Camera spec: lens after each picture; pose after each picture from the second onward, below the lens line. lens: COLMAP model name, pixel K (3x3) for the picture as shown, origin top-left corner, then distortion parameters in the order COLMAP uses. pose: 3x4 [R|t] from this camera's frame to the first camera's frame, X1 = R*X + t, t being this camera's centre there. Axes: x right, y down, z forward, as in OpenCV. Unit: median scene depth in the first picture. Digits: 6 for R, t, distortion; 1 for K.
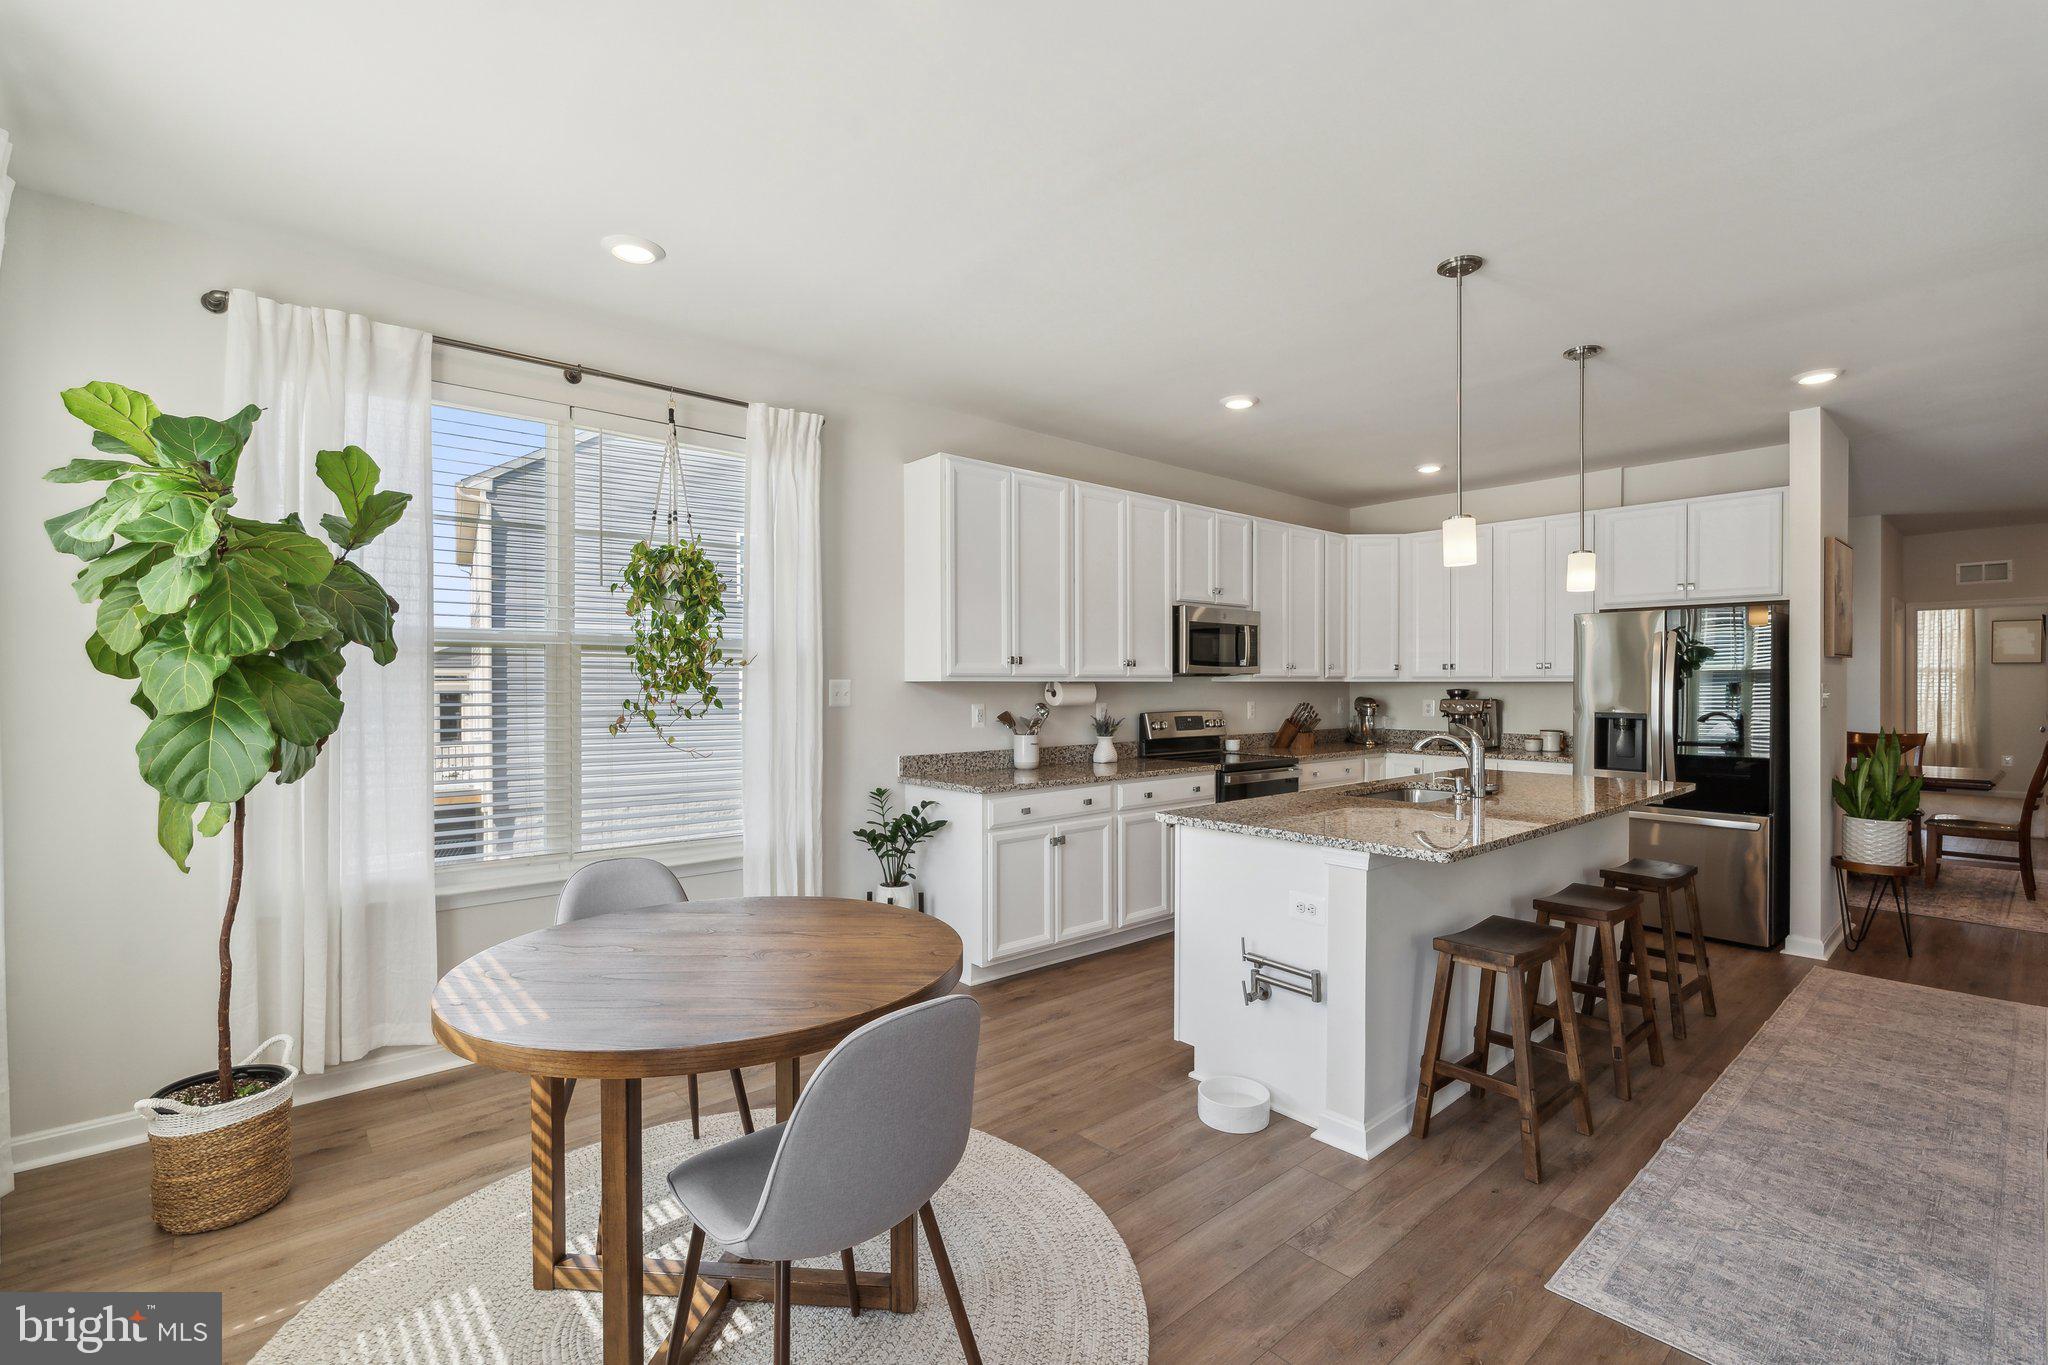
lens RADIAL K [[917.0, 0, 1034.1], [0, 917.0, 665.2], [0, 0, 1]] dist [-0.003421, 0.000347]
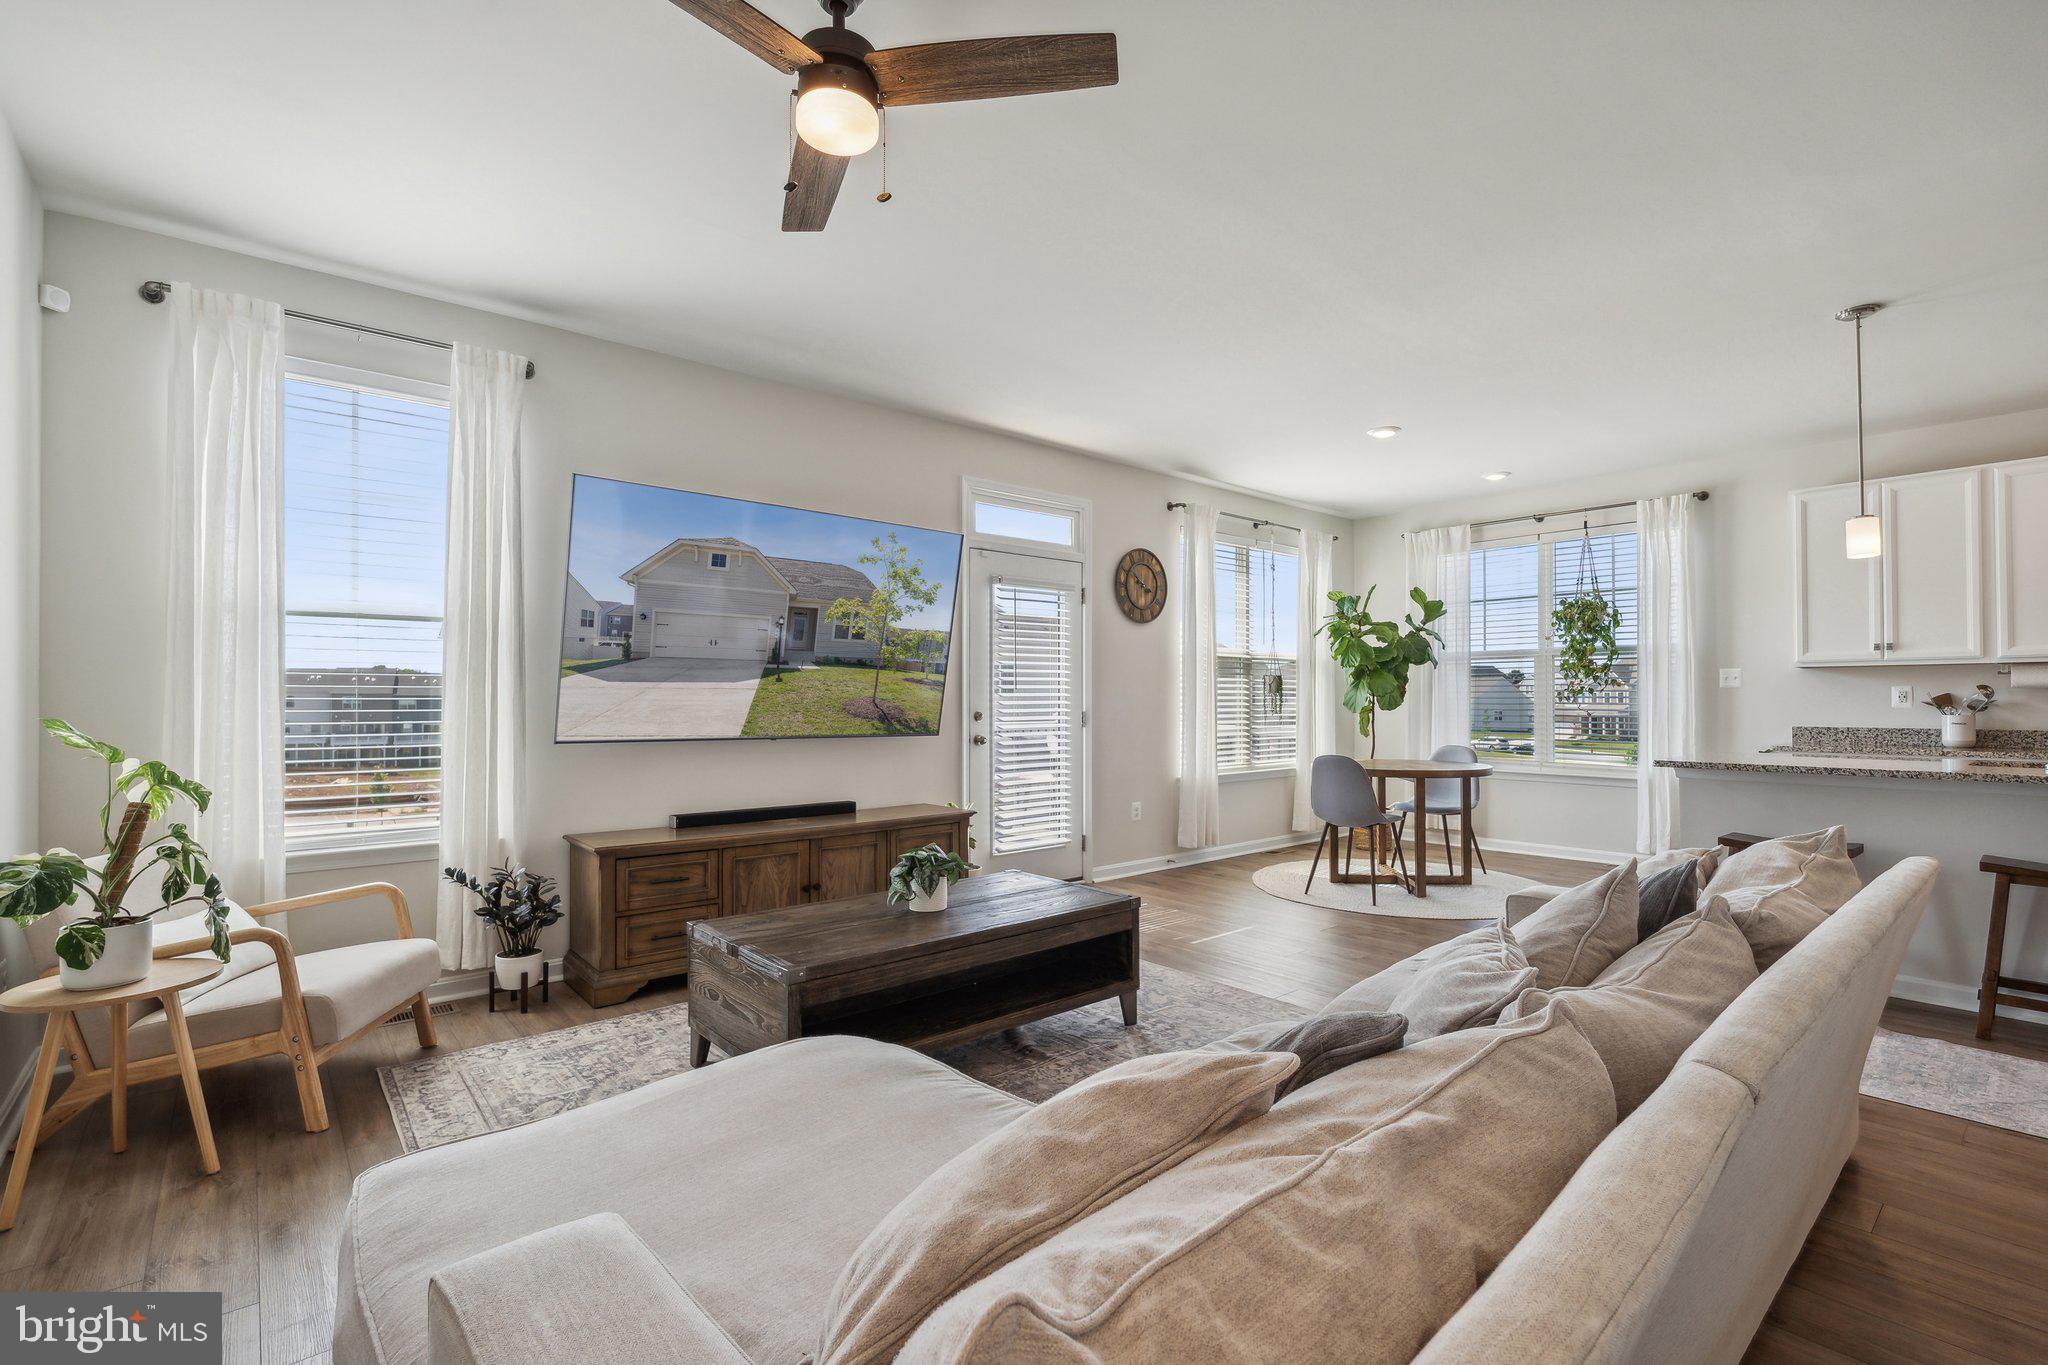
lens RADIAL K [[917.0, 0, 1023.5], [0, 917.0, 688.7], [0, 0, 1]] dist [-0.003421, 0.000347]
pose [[-0.020664, -0.011478, -0.999721, 1.071487], [0.023395, 0.999655, -0.011960, 0.032919], [0.999513, -0.023636, -0.020389, -0.053866]]
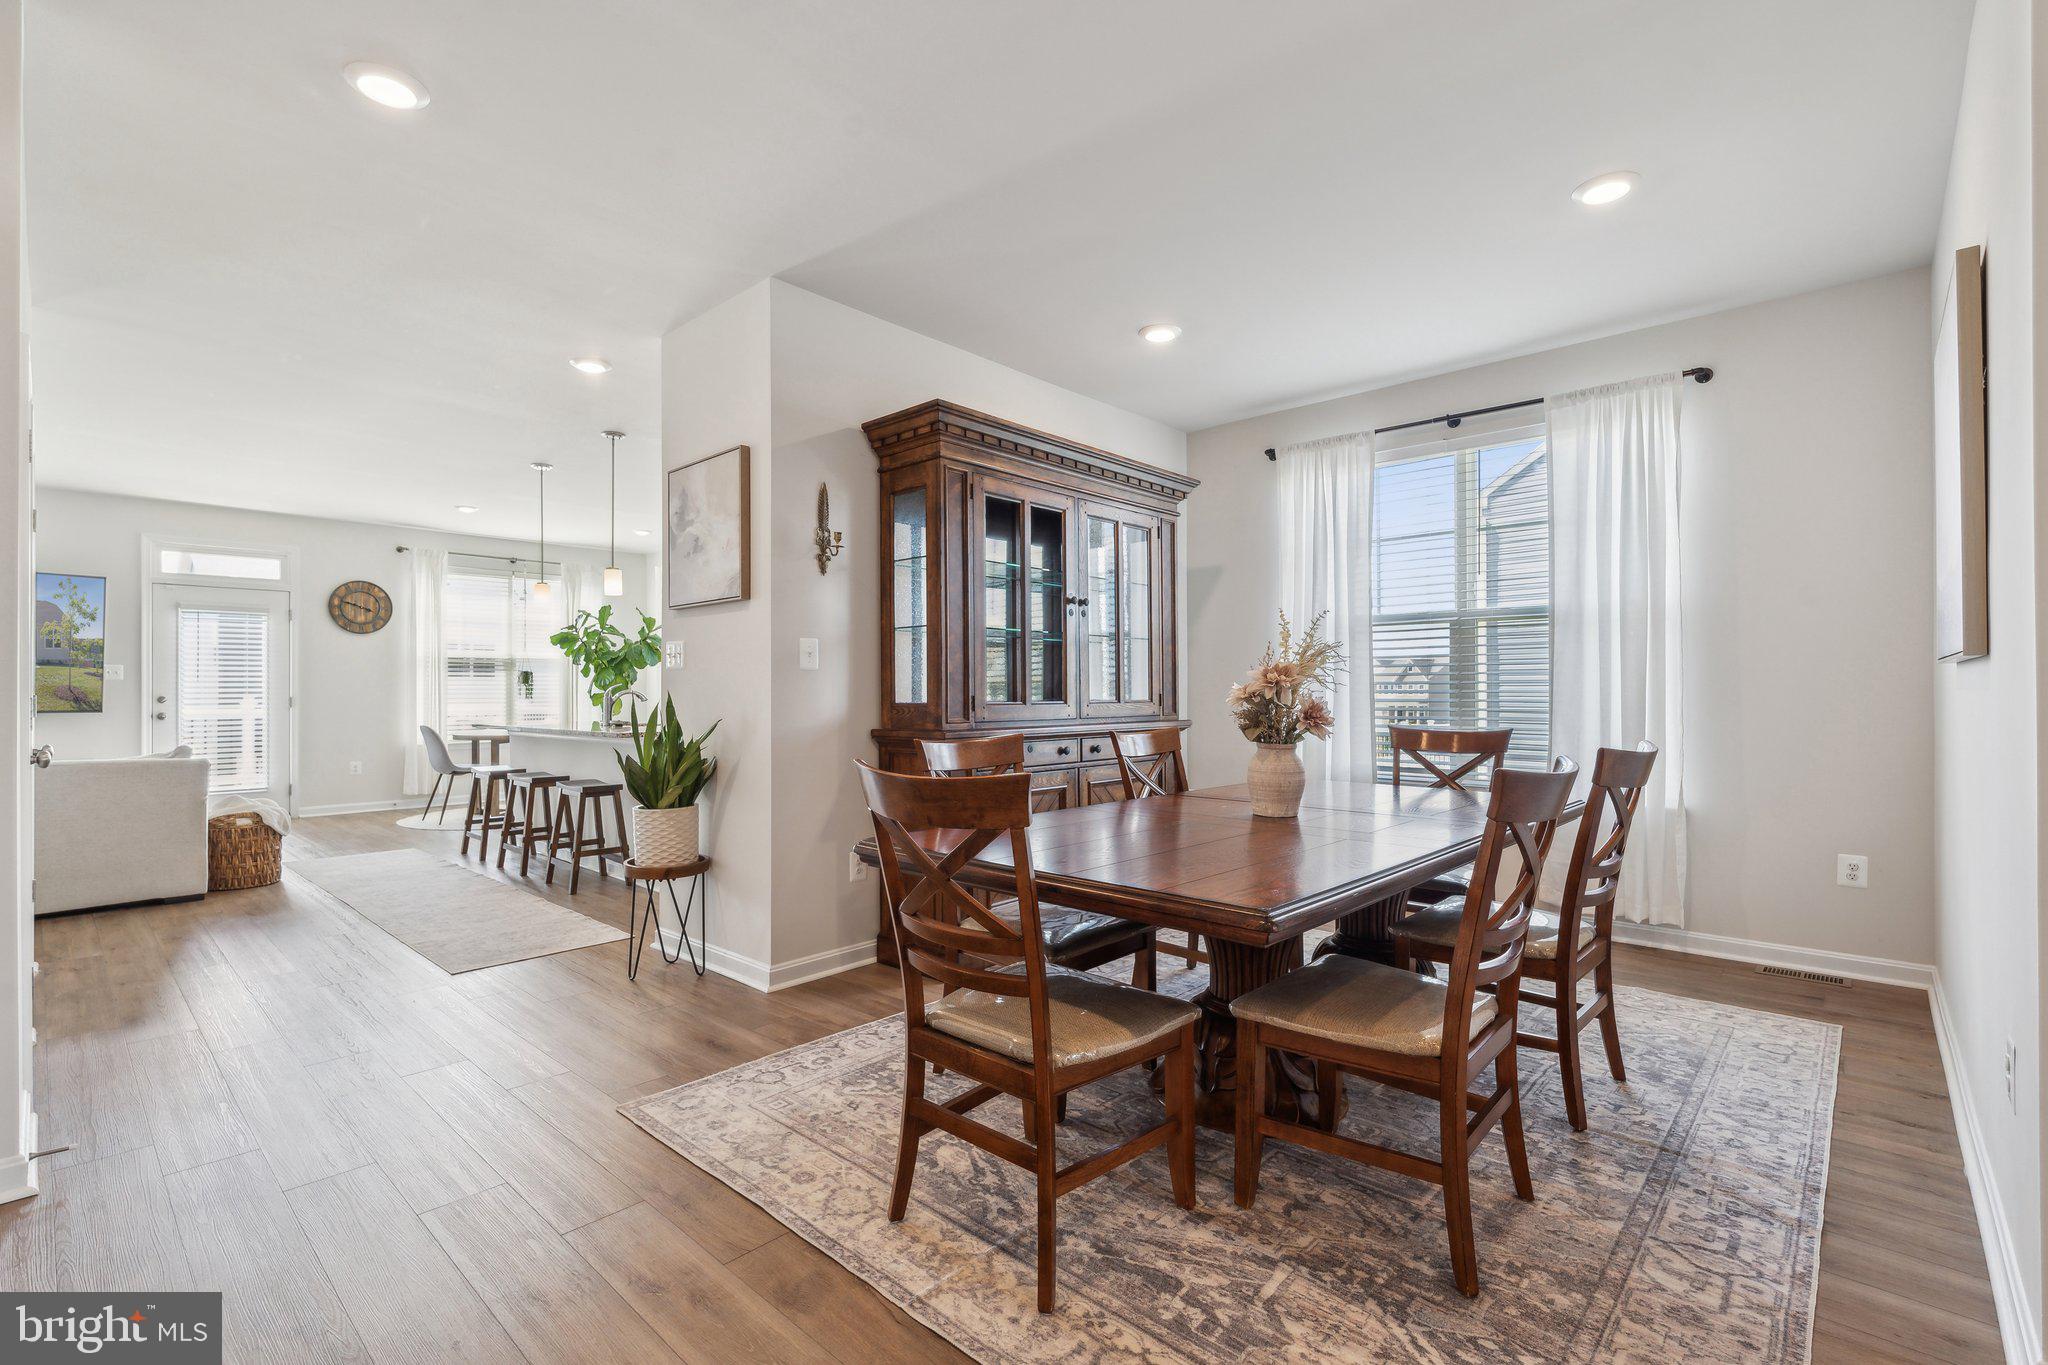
lens RADIAL K [[917.0, 0, 1033.1], [0, 917.0, 683.9], [0, 0, 1]] dist [-0.003421, 0.000347]
pose [[0.109427, -0.008044, -0.993962, 1.722798], [0.024548, 0.999684, -0.005387, 0.070476], [0.993692, -0.023811, 0.109590, 1.207205]]
